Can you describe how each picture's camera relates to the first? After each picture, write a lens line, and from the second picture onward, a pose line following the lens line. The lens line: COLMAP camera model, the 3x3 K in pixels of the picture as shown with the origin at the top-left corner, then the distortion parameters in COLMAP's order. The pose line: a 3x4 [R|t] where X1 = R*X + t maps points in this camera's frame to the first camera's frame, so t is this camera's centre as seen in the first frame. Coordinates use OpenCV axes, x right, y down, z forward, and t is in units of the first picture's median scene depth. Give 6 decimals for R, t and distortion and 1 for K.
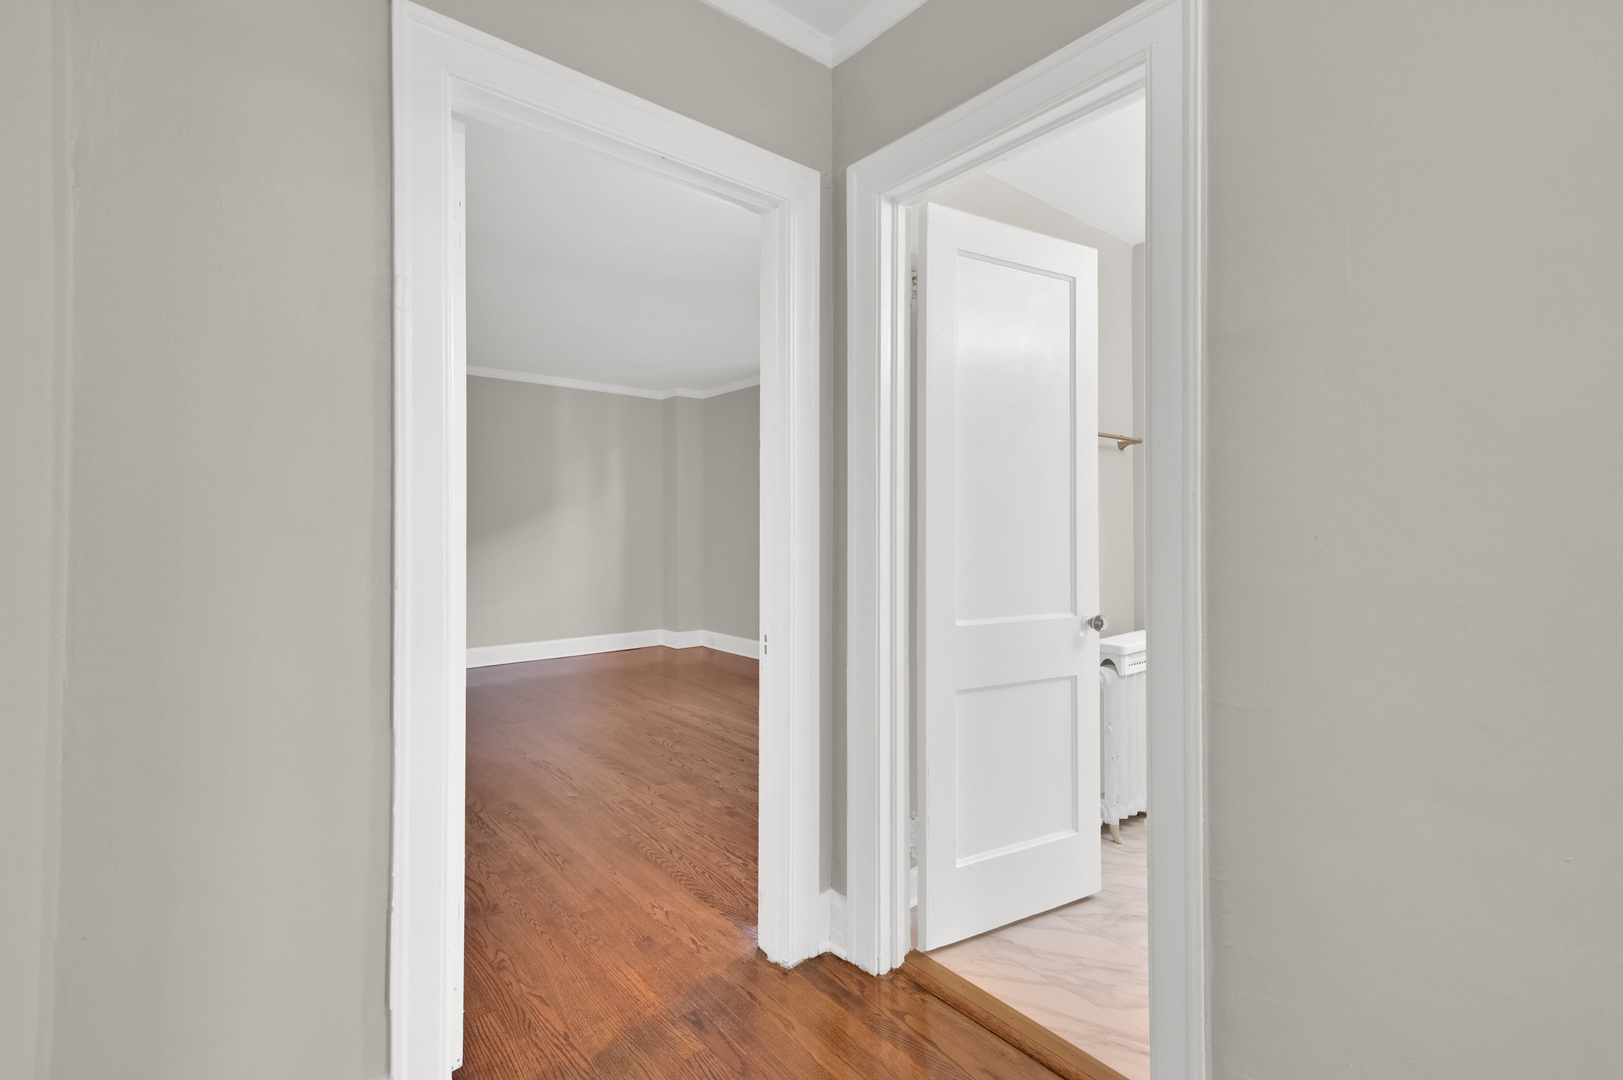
lens RADIAL K [[746.8, 0, 816.3], [0, 746.8, 537.9], [0, 0, 1]] dist [0.004559, -0.000698]
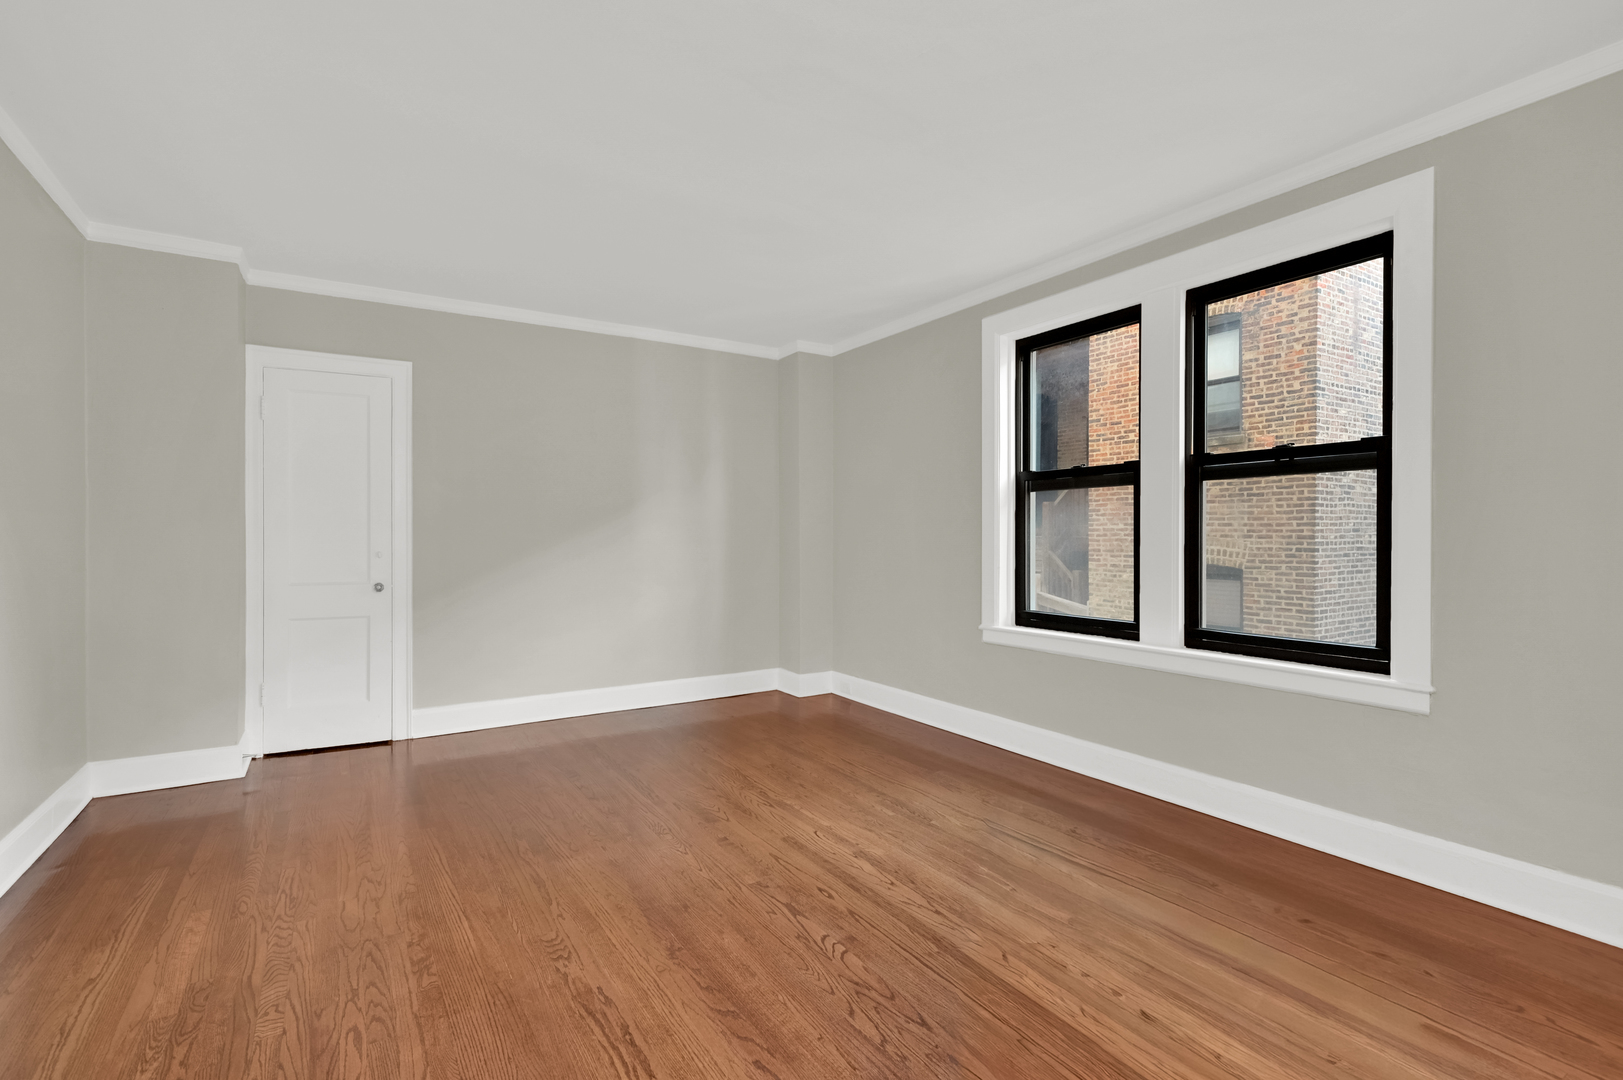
lens RADIAL K [[746.8, 0, 773.6], [0, 746.8, 557.7], [0, 0, 1]] dist [0.004559, -0.000698]
pose [[0.985042, 0.002037, -0.172303, -0.086101], [0.000977, 0.999848, 0.017405, -0.001493], [0.172312, -0.017313, 0.984890, 0.278833]]
